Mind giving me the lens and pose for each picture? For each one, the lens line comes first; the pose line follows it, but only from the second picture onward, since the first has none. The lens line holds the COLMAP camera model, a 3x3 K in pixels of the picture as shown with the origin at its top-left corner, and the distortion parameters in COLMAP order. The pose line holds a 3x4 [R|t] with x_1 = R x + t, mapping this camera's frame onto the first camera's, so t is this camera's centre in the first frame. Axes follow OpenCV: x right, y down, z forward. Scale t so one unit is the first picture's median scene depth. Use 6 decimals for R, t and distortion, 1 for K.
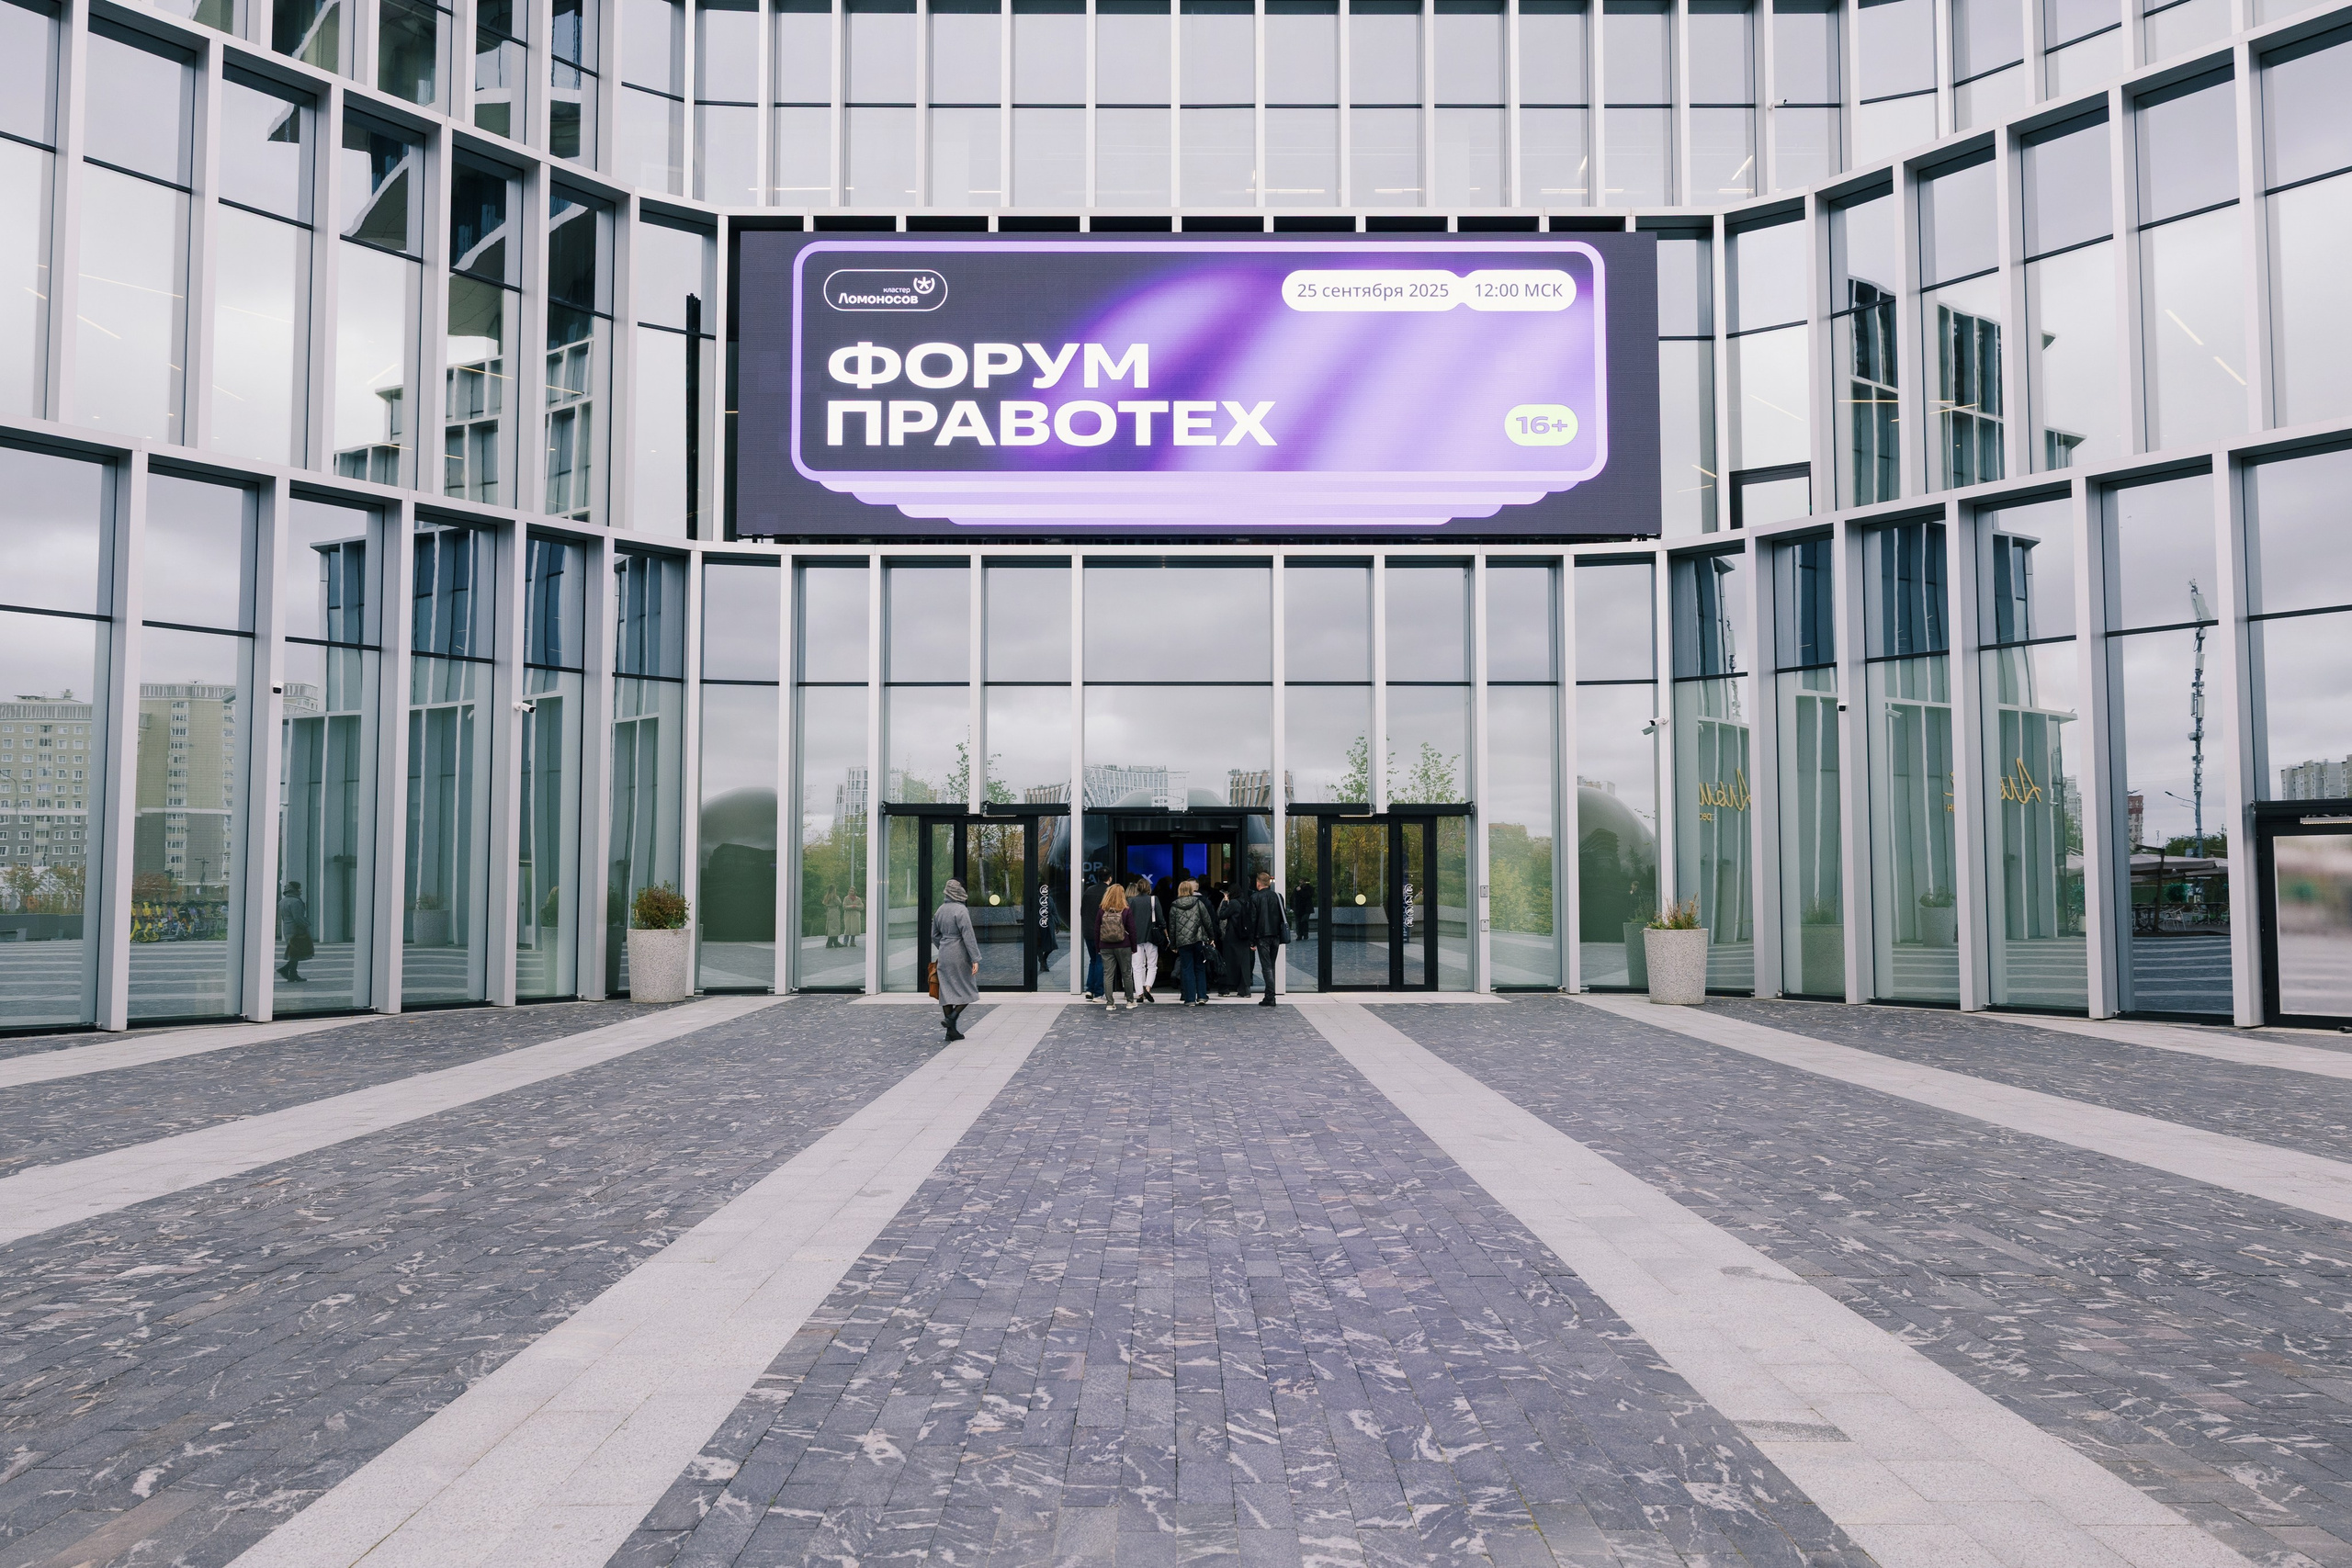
lens RADIAL K [[1636.1, 0, 1166.8], [0, 1636.1, 784.8], [0, 0, 1]] dist [0.015914, -0.001453]
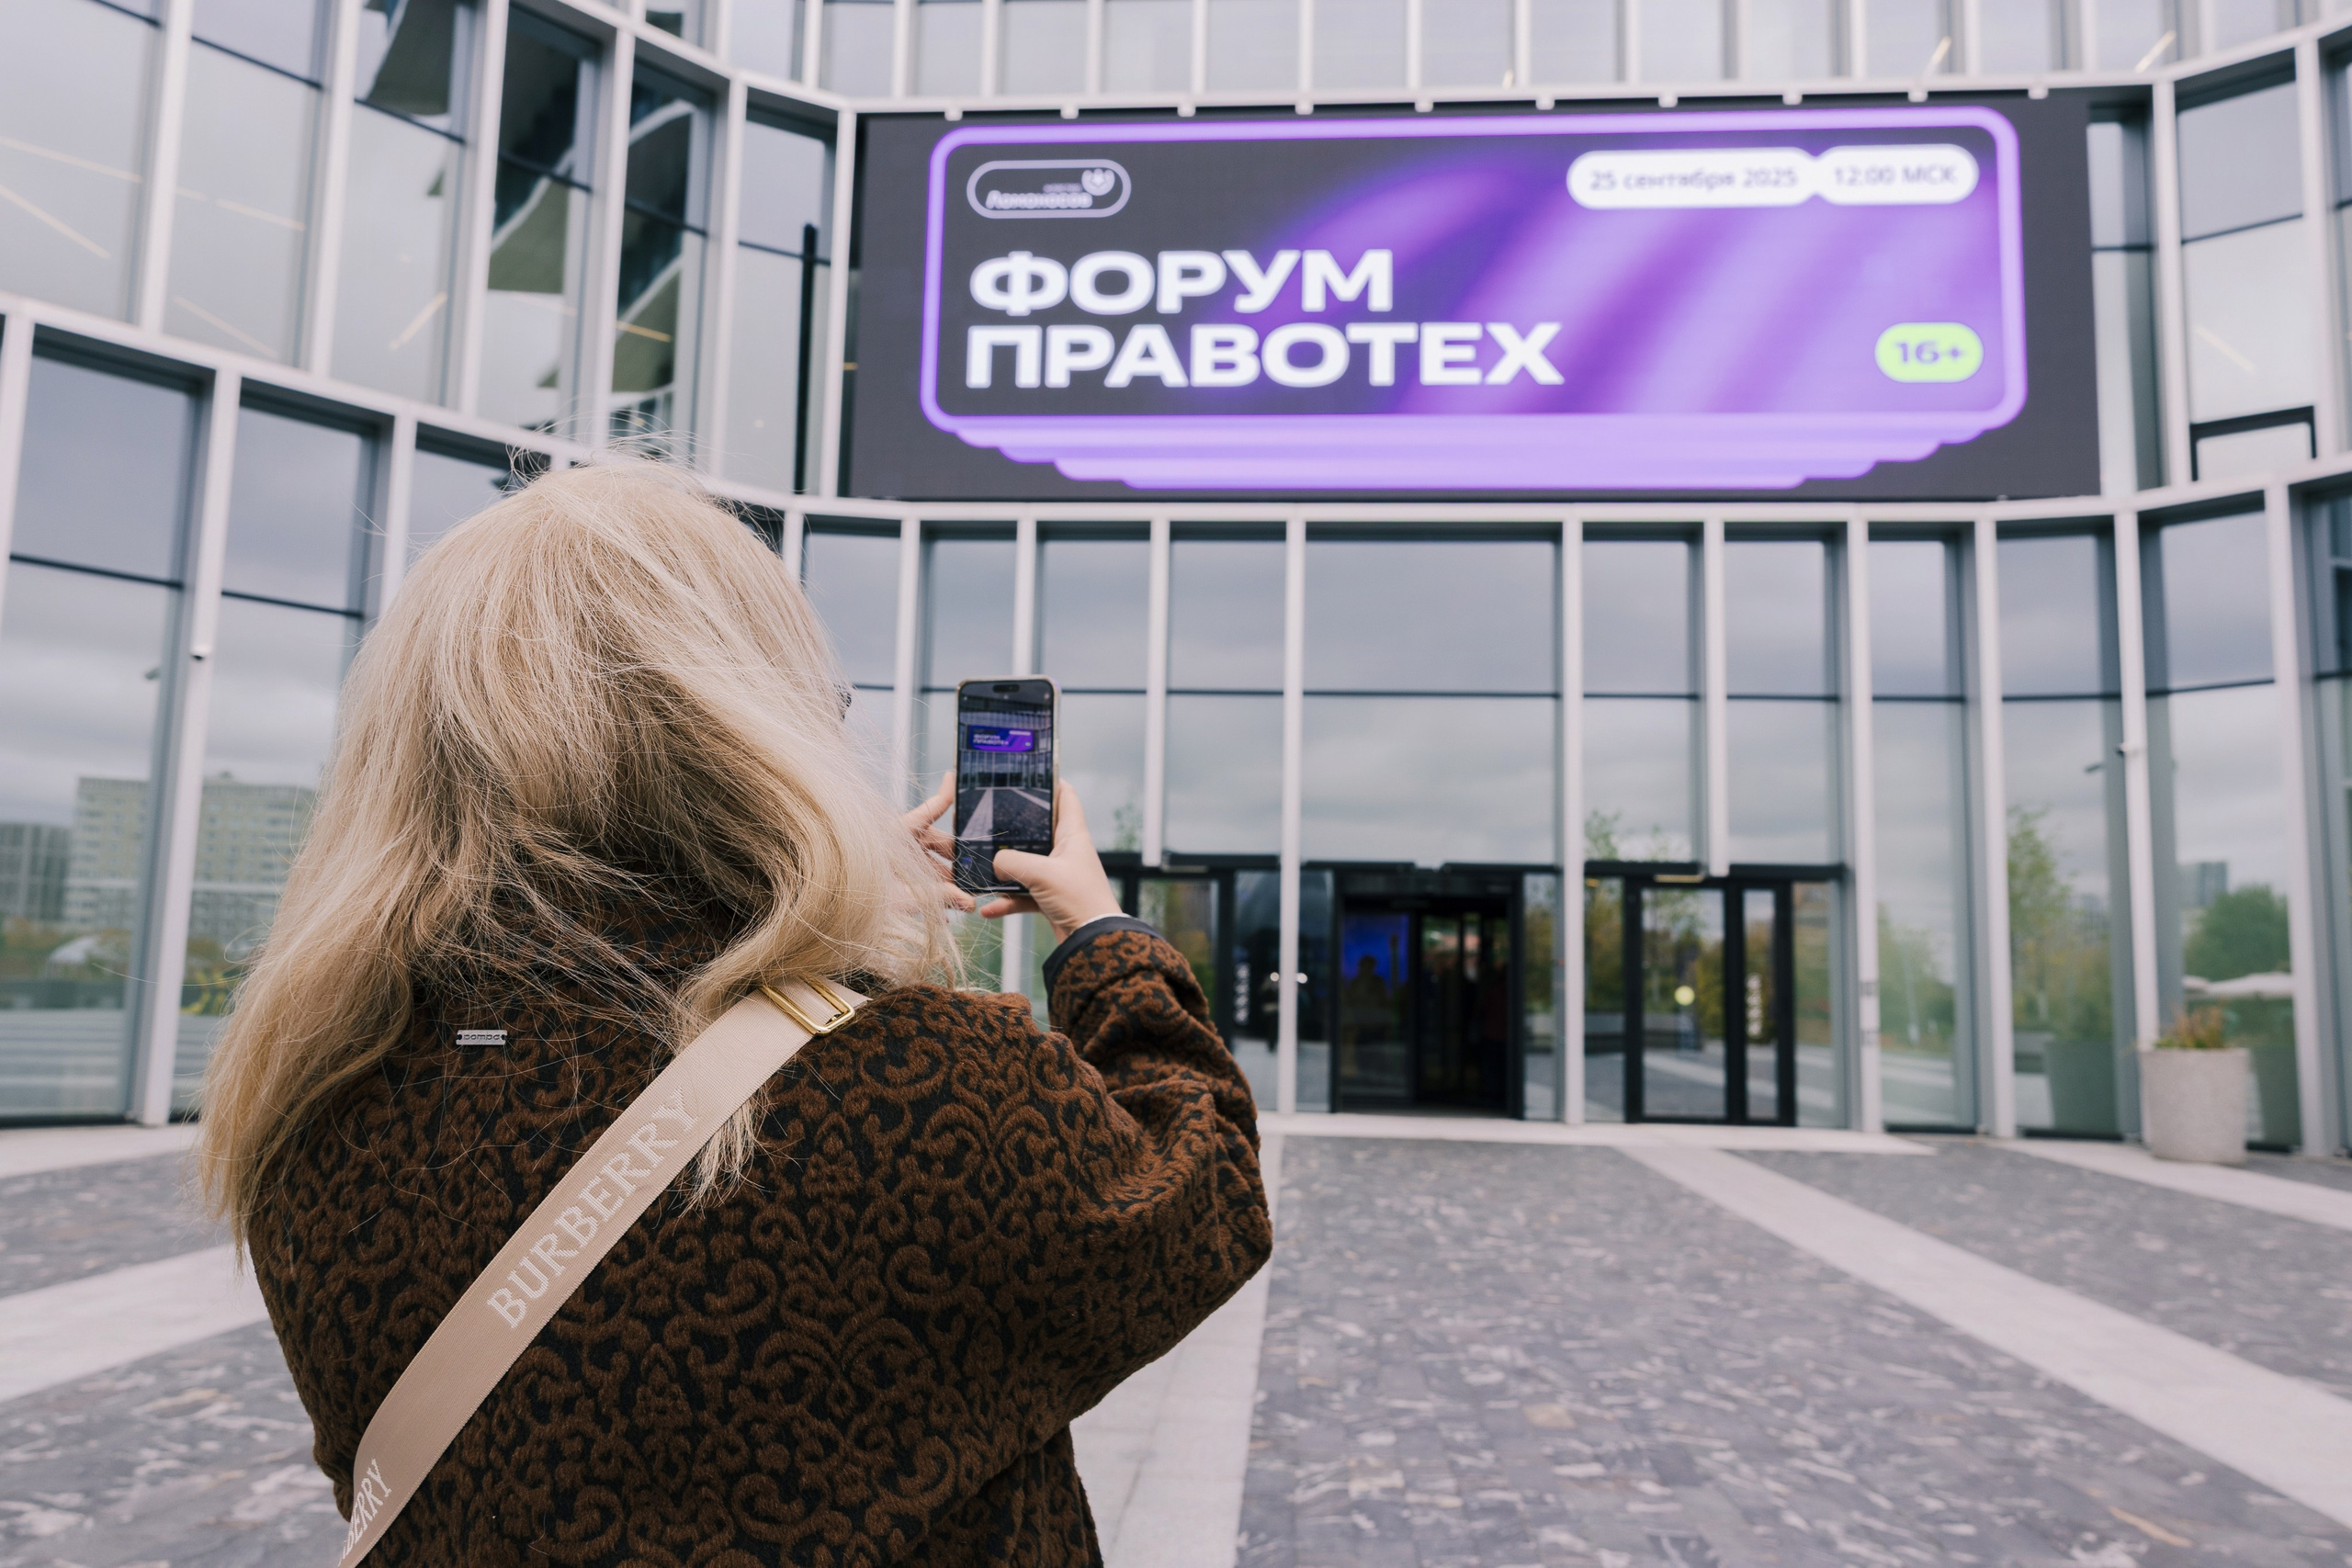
lens RADIAL K [[1636.1, 0, 1167.6], [0, 1636.1, 792.6], [0, 0, 1]] dist [0.015914, -0.001453]
pose [[0.996335, 0.015182, -0.084175, -0.046204], [-0.019882, 0.998273, -0.055281, 0.024504], [0.083190, 0.056752, 0.994916, 0.251835]]
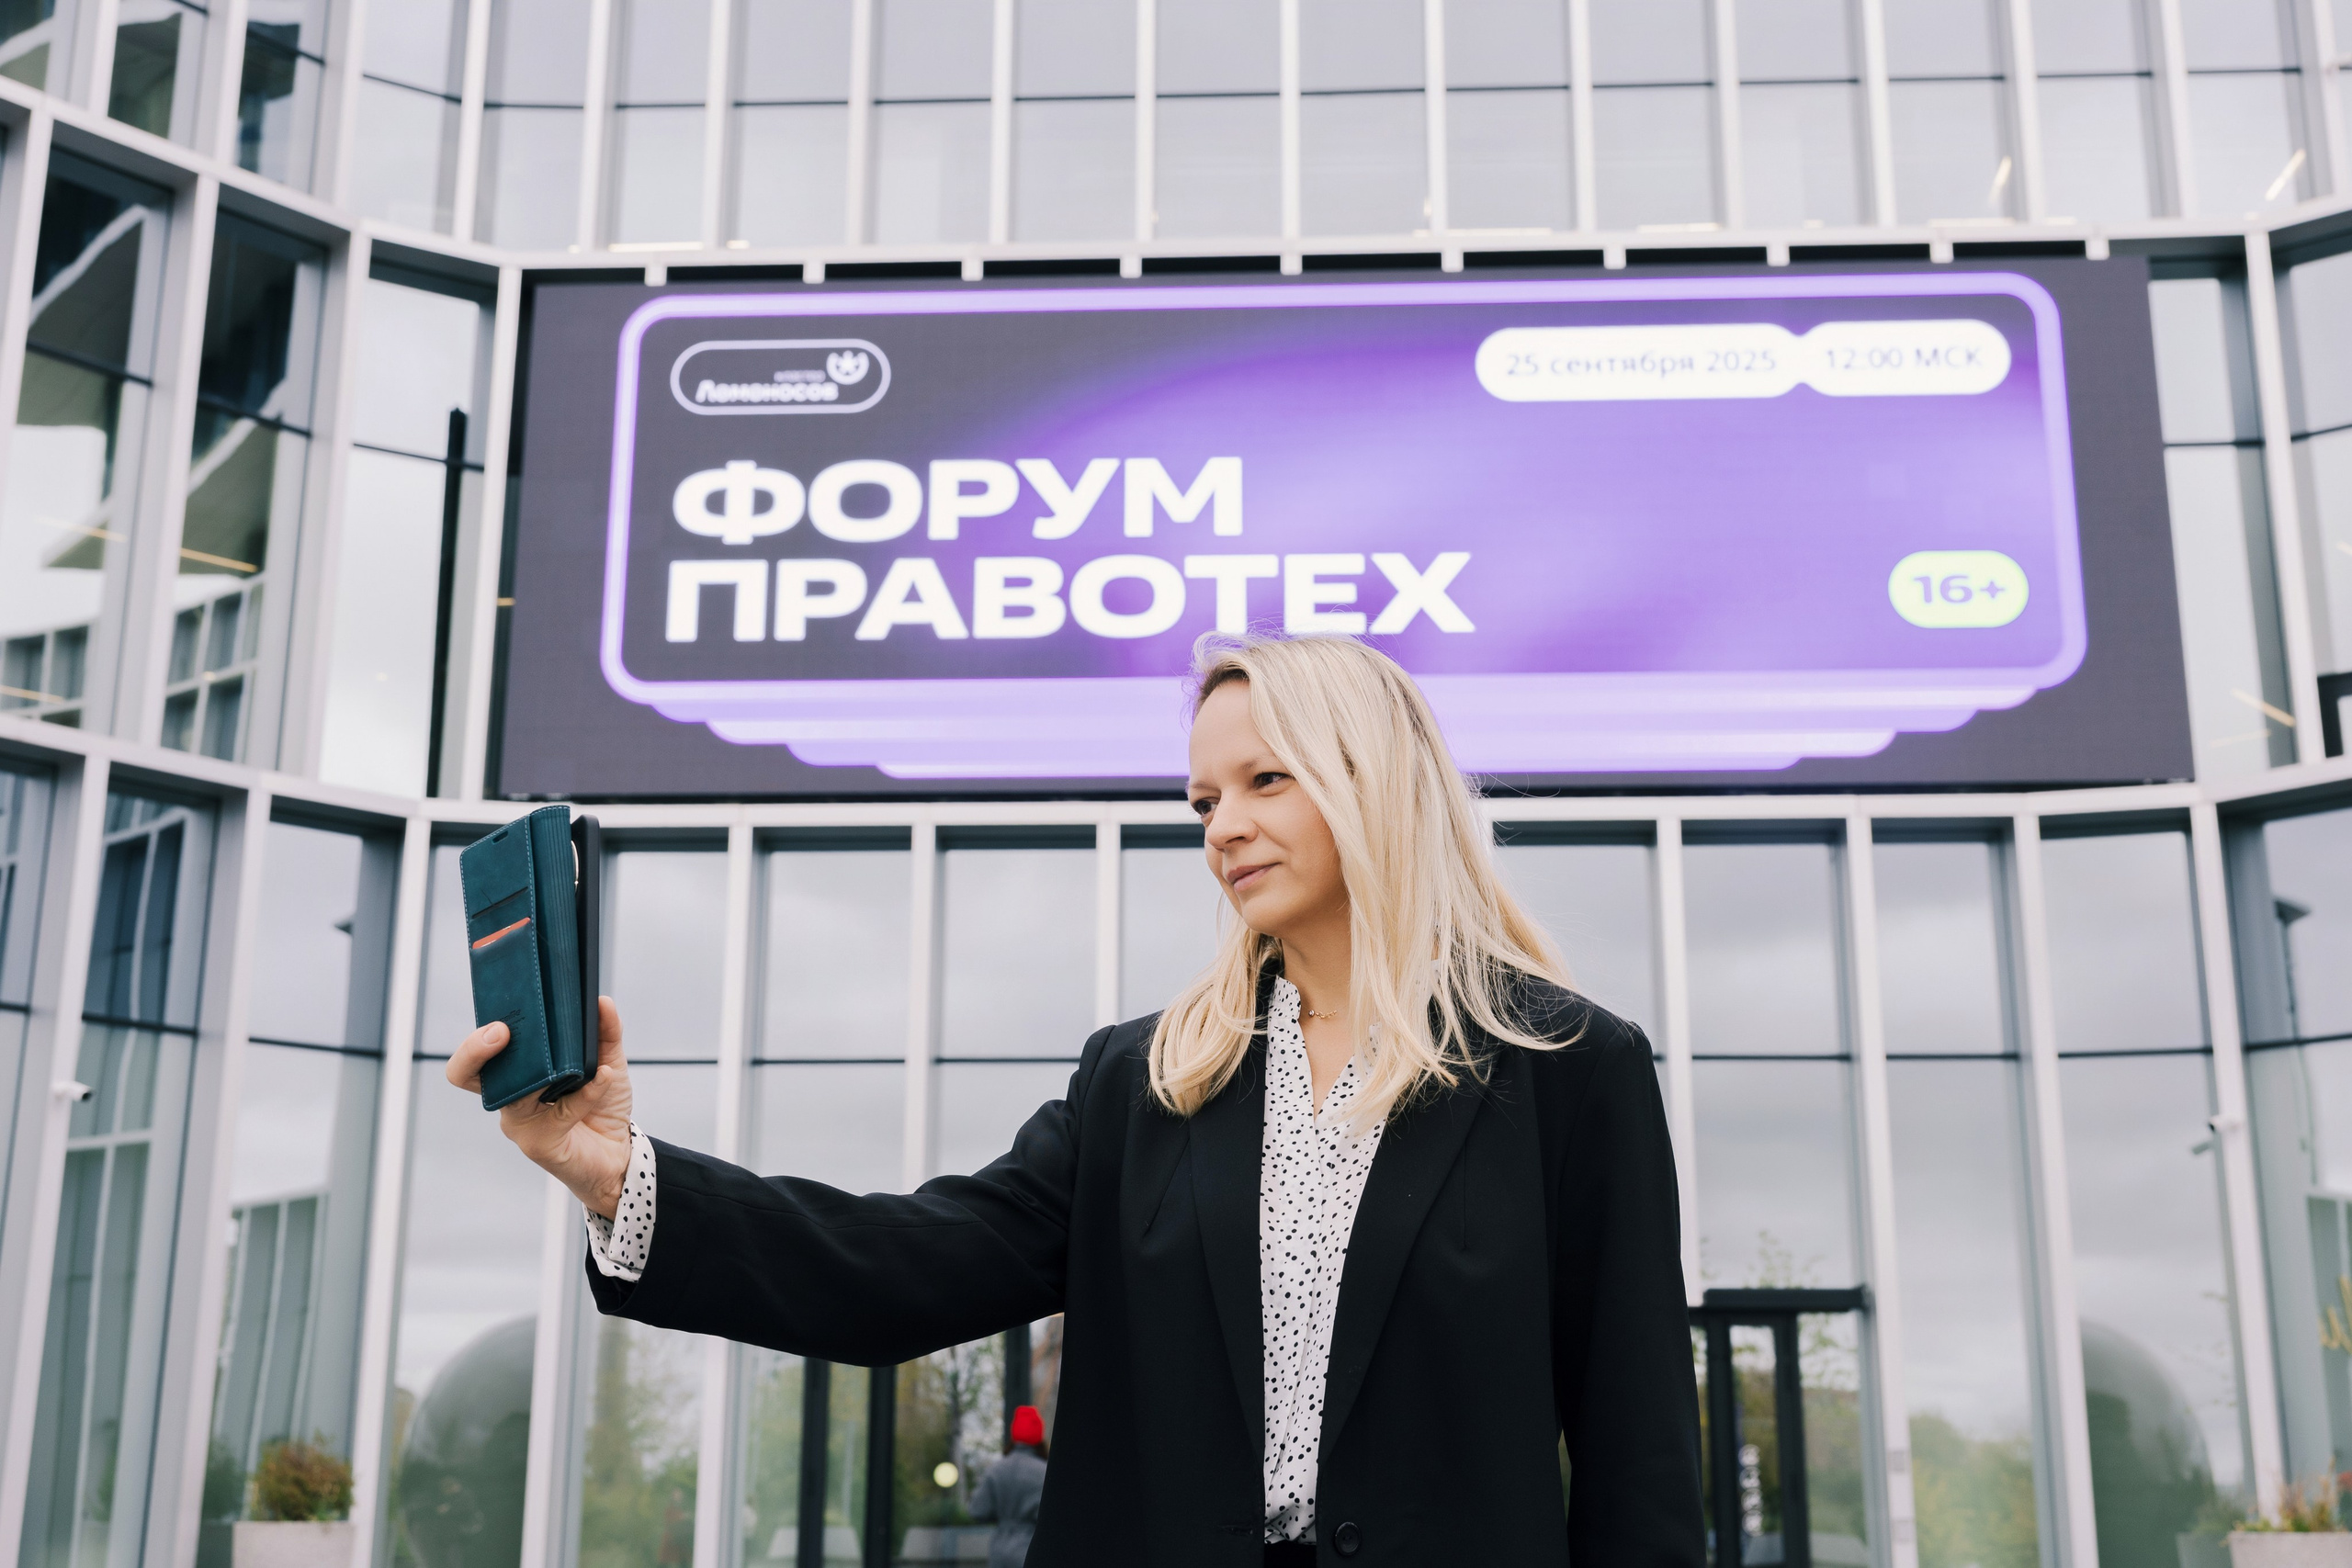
lens RADIAL K [[2713.1, 0, 1168.1], [0, 2713.1, 796.8], [0, 0, 1]] dist [0.016715, 0.000000]
pose [[0.998471, -0.008715, -0.054593, 0.013817], [-0.002202, 0.980444, -0.196784, 0.027625], [0.055240, 0.196604, 0.978926, 0.110679]]
